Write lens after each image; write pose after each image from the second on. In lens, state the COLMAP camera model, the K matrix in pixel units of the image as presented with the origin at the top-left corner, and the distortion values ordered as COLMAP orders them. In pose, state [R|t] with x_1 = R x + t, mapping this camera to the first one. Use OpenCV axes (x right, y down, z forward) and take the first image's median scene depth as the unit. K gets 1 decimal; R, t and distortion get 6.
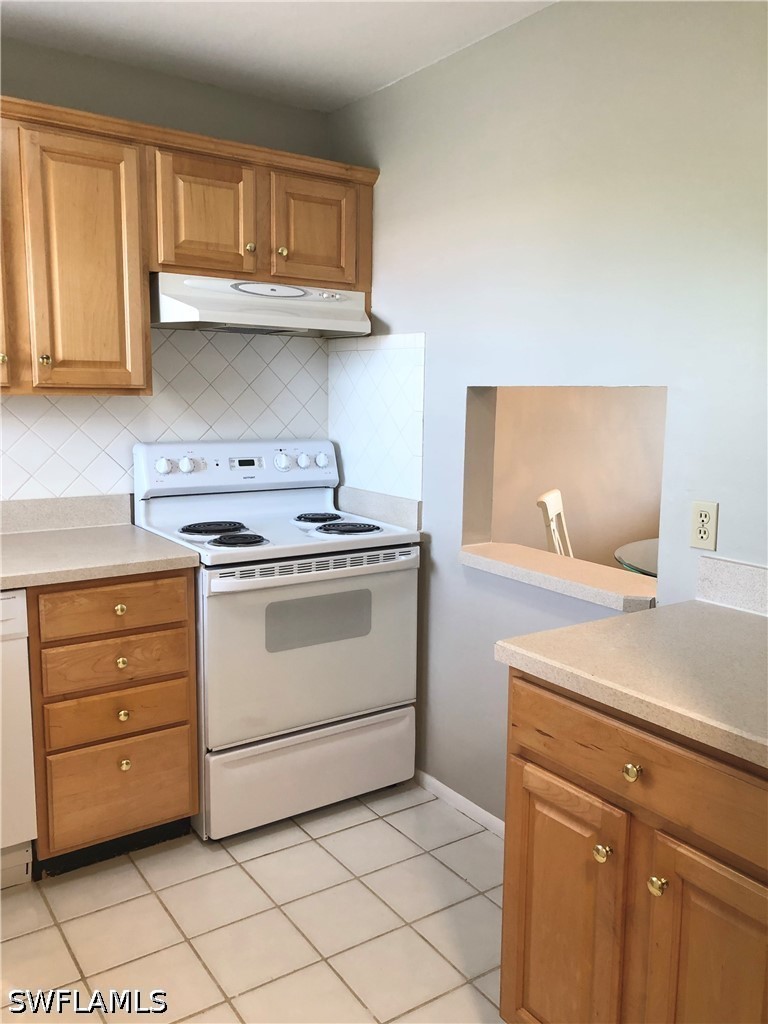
lens RADIAL K [[832.6, 0, 383.9], [0, 832.6, 510.4], [0, 0, 1]] dist [-0.011667, -0.013285]
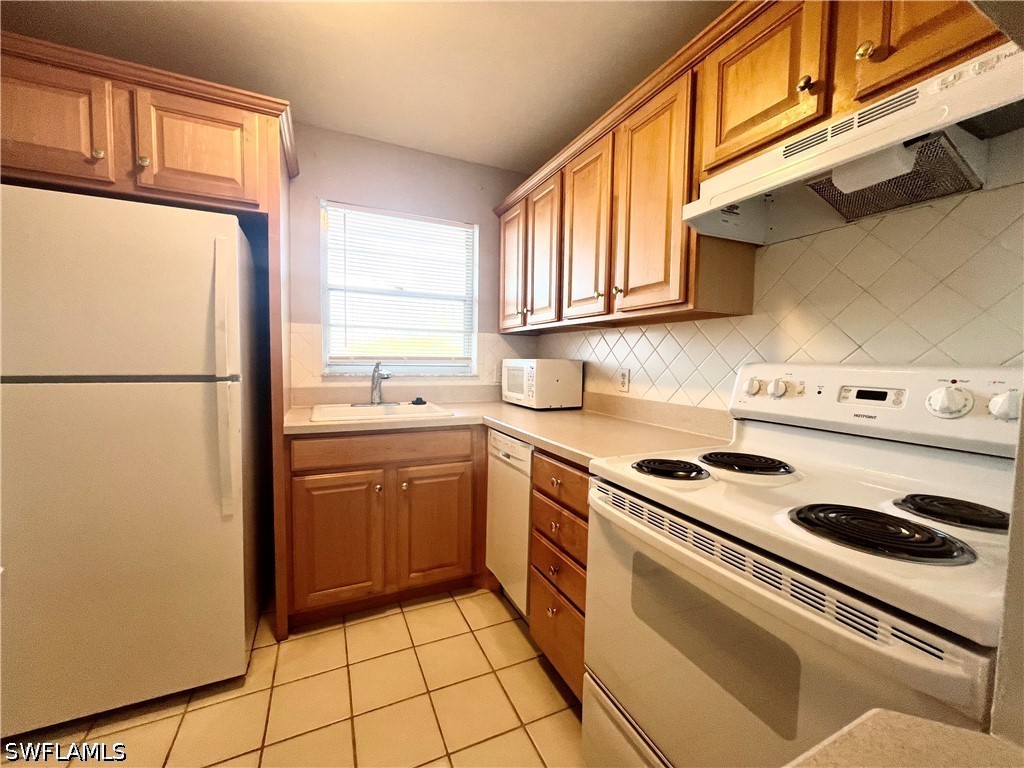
lens RADIAL K [[409.0, 0, 511.2], [0, 409.0, 385.4], [0, 0, 1]] dist [-0.000952, 0.000120]
pose [[-0.176410, 0.047269, -0.983181, 0.216996], [-0.157167, 0.984679, 0.075541, -0.044395], [0.971688, 0.167850, -0.166278, 0.776346]]
